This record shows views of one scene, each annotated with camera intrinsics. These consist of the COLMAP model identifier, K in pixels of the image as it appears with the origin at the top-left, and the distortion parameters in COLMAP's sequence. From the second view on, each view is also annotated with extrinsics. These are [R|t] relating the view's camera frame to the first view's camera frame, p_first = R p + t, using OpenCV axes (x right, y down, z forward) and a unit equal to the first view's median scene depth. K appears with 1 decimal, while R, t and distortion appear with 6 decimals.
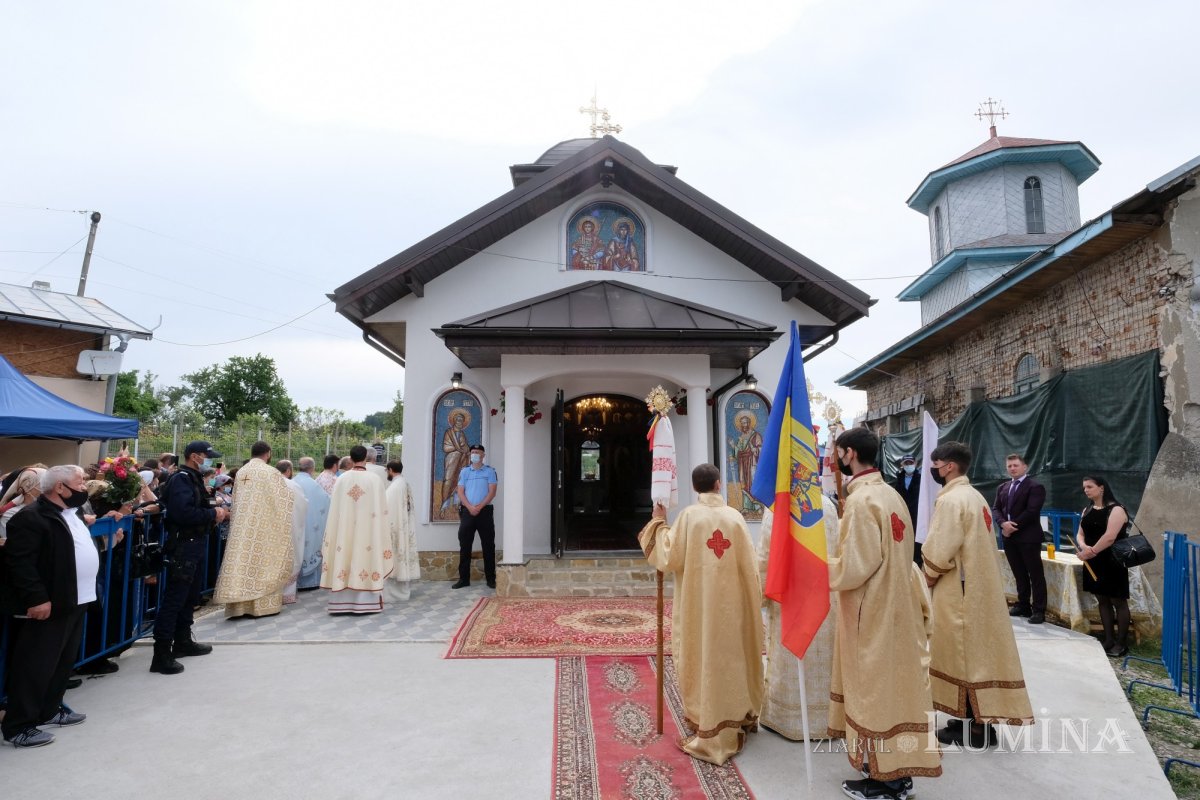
lens RADIAL K [[633.4, 0, 600.0], [0, 633.4, 400.0], [0, 0, 1]] dist [-0.000741, 0.000641]
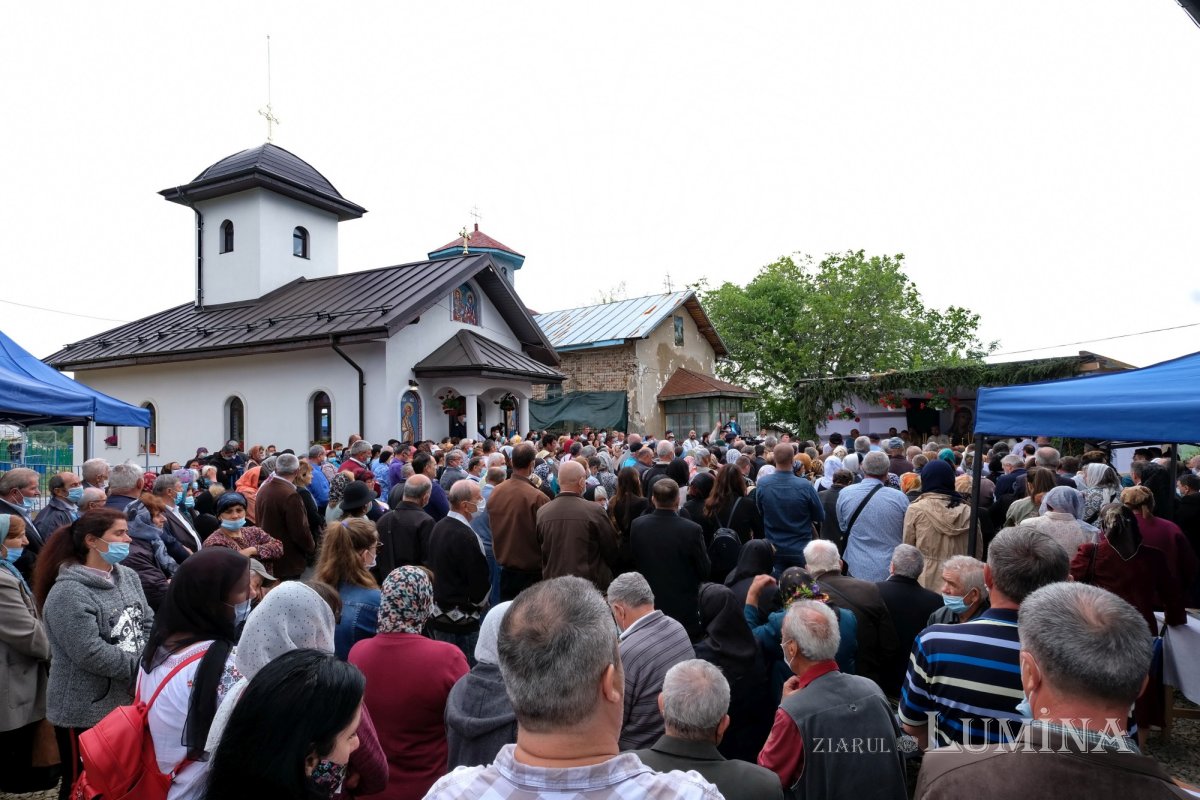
lens RADIAL K [[633.4, 0, 600.0], [0, 633.4, 400.0], [0, 0, 1]] dist [-0.000741, 0.000641]
pose [[0.437289, 0.027977, 0.898886, -1.406630], [-0.088852, 0.995970, 0.012226, -0.054534], [-0.894921, -0.085214, 0.438012, -0.086382]]
